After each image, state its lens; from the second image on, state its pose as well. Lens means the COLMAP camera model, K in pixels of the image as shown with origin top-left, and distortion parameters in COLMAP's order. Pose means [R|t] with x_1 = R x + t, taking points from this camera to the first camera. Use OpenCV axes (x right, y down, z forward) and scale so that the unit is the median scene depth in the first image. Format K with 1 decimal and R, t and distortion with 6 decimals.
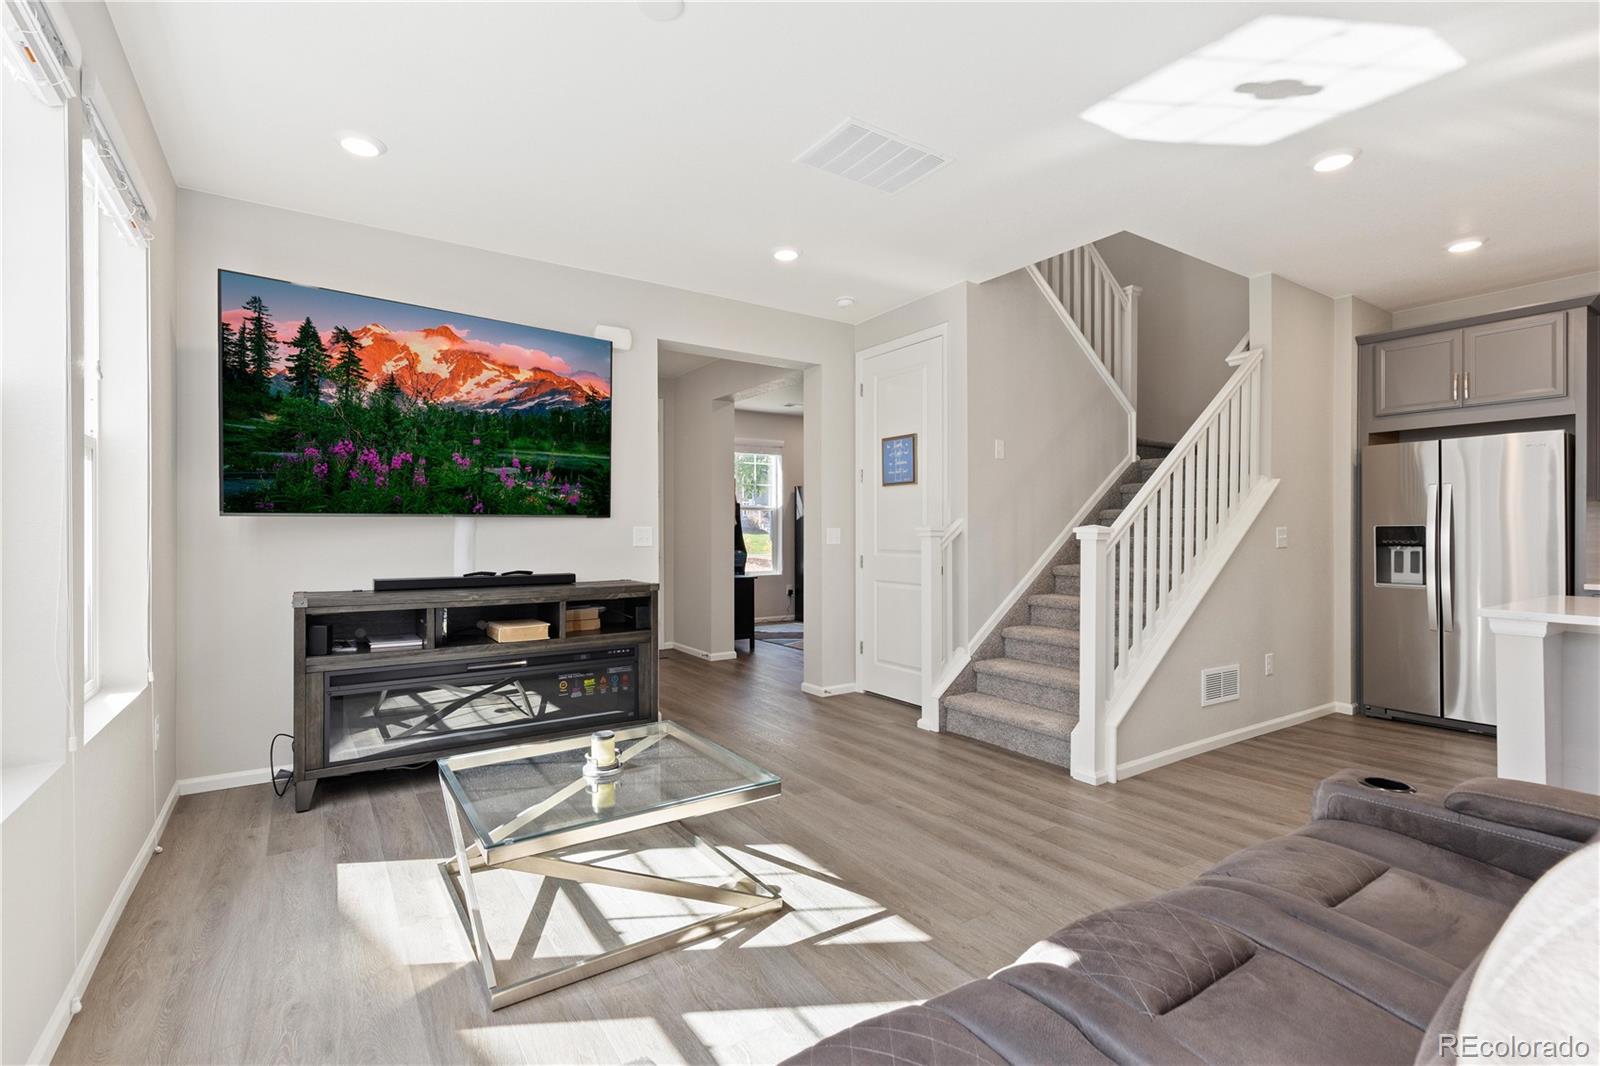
lens RADIAL K [[718.7, 0, 770.7], [0, 718.7, 529.2], [0, 0, 1]] dist [-0.000110, -0.000141]
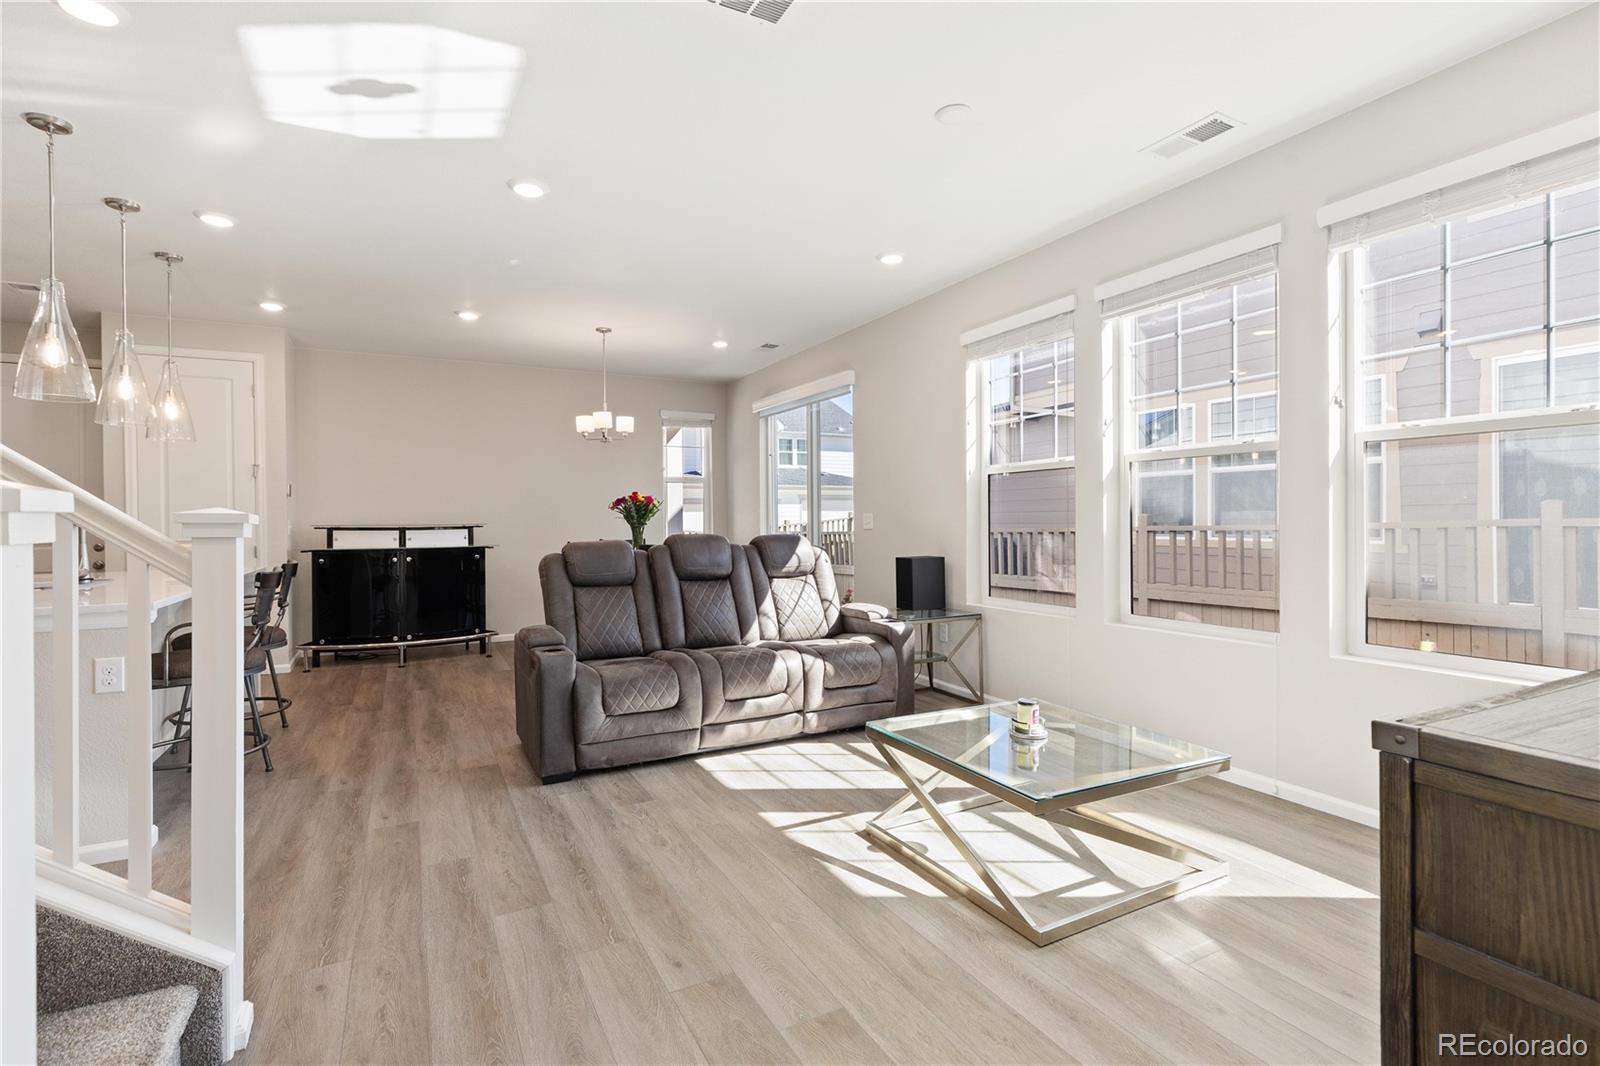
lens RADIAL K [[729.6, 0, 795.0], [0, 729.6, 523.7], [0, 0, 1]] dist [-0.002525, 0.000145]
pose [[-0.996526, 0.006902, 0.082995, 0.018620], [0.007185, 0.999969, 0.003118, 0.003380], [-0.082970, 0.003703, -0.996545, 1.345175]]
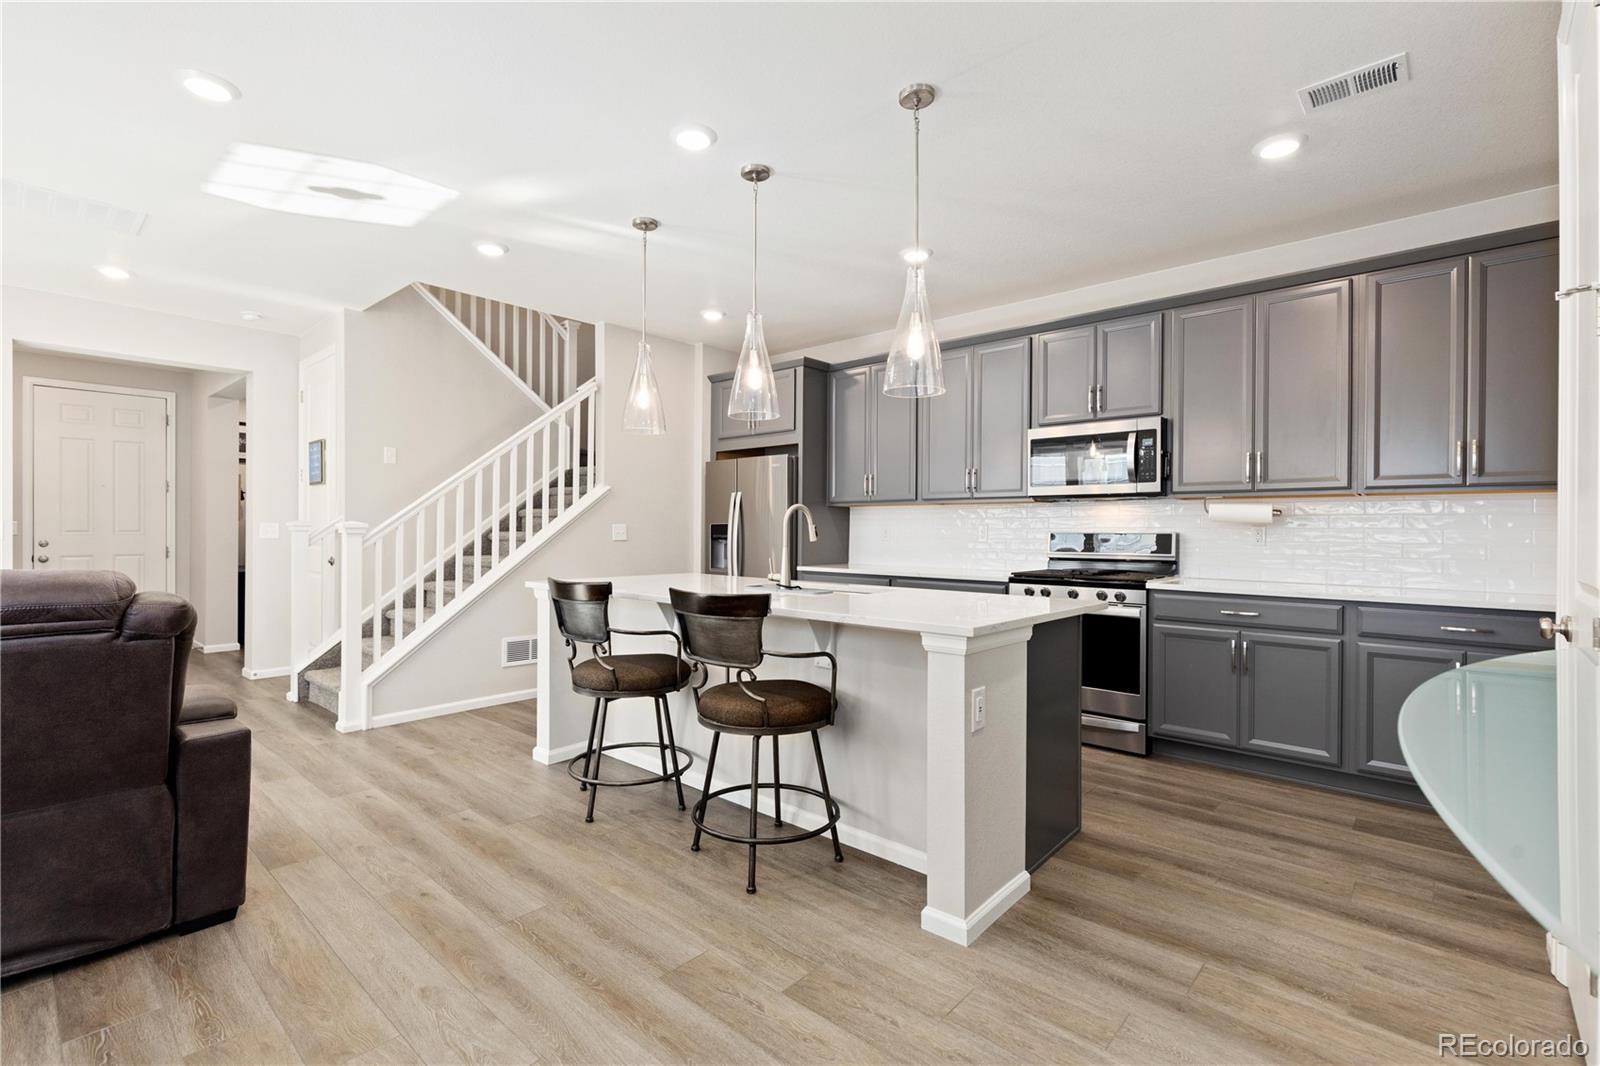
lens RADIAL K [[719.8, 0, 774.9], [0, 719.8, 535.3], [0, 0, 1]] dist [0.011218, 0.000186]
pose [[0.968207, 0.003060, 0.250130, 0.775572], [-0.005791, 0.999931, 0.010183, 0.001803], [-0.250082, -0.011308, 0.968159, -0.342174]]
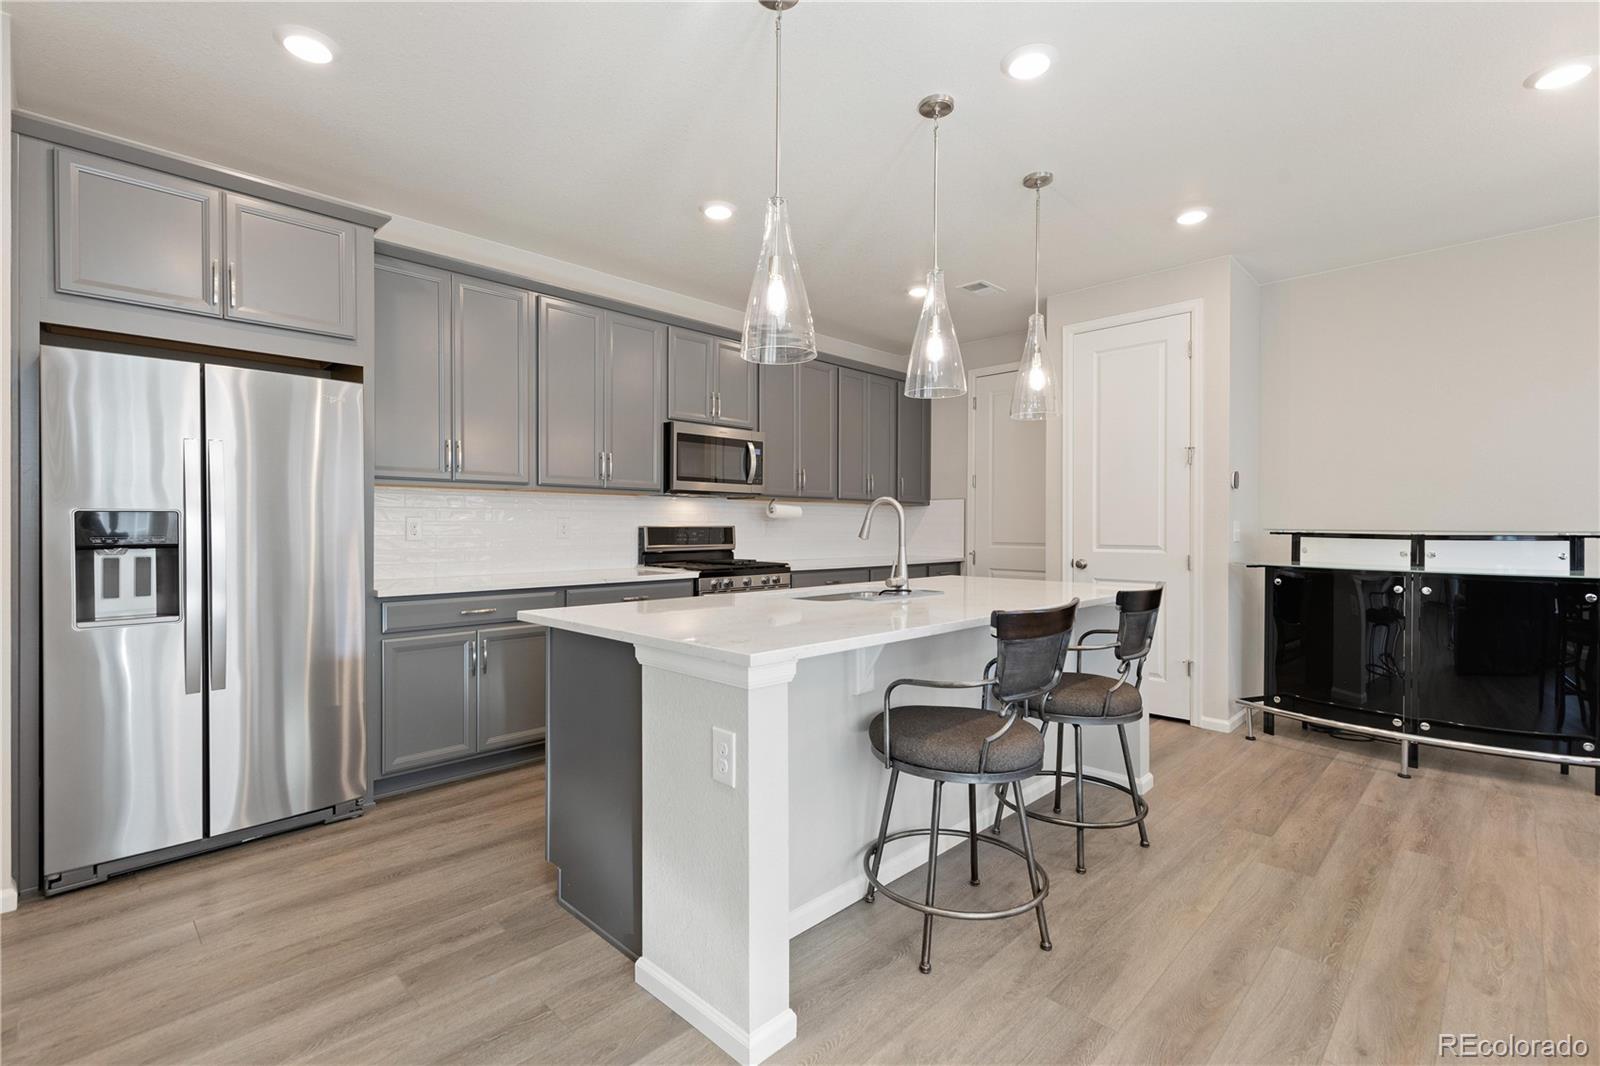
lens RADIAL K [[727.7, 0, 803.5], [0, 727.7, 530.0], [0, 0, 1]] dist [0.009330, 0.000569]
pose [[-0.220957, -0.007405, 0.975255, 0.283116], [-0.007069, 0.999957, 0.005990, 0.003569], [-0.975258, -0.005571, -0.221000, 0.763463]]
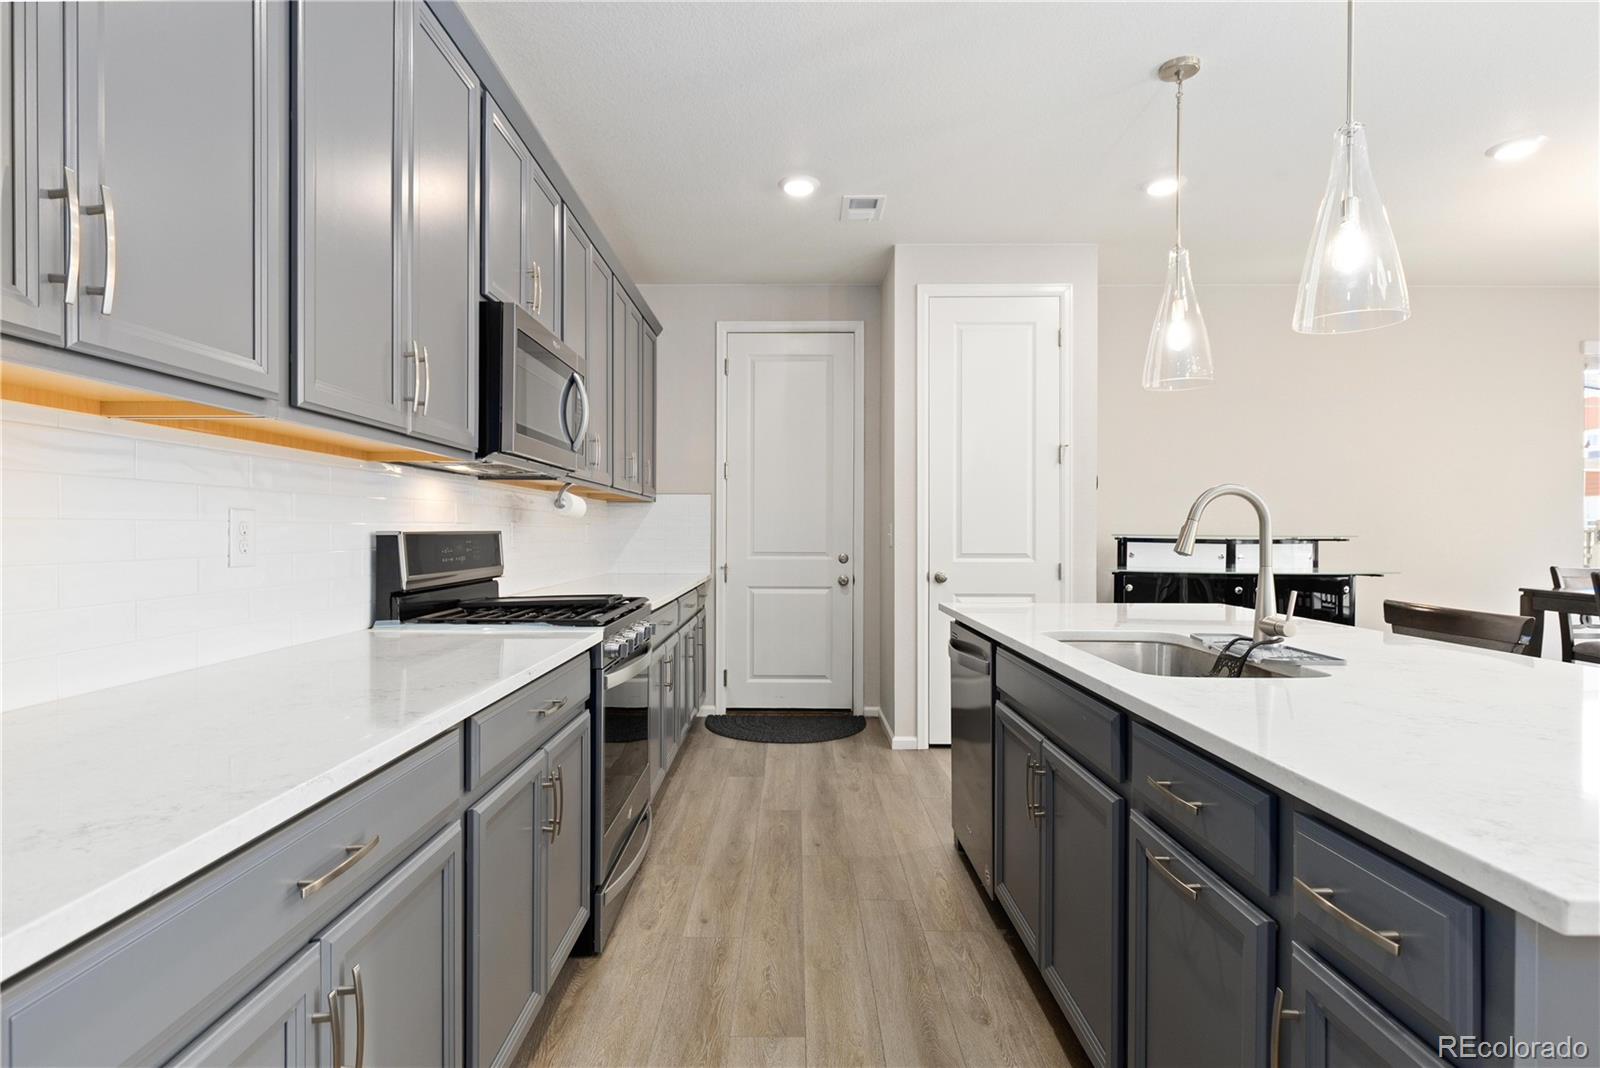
lens RADIAL K [[789.2, 0, 800.0], [0, 789.2, 534.0], [0, 0, 1]] dist [-0.001867, -0.000822]
pose [[-0.839788, -0.004996, 0.542892, 0.976290], [-0.005731, 0.999984, 0.000338, 0.005587], [-0.542884, -0.002827, -0.839803, 1.075668]]
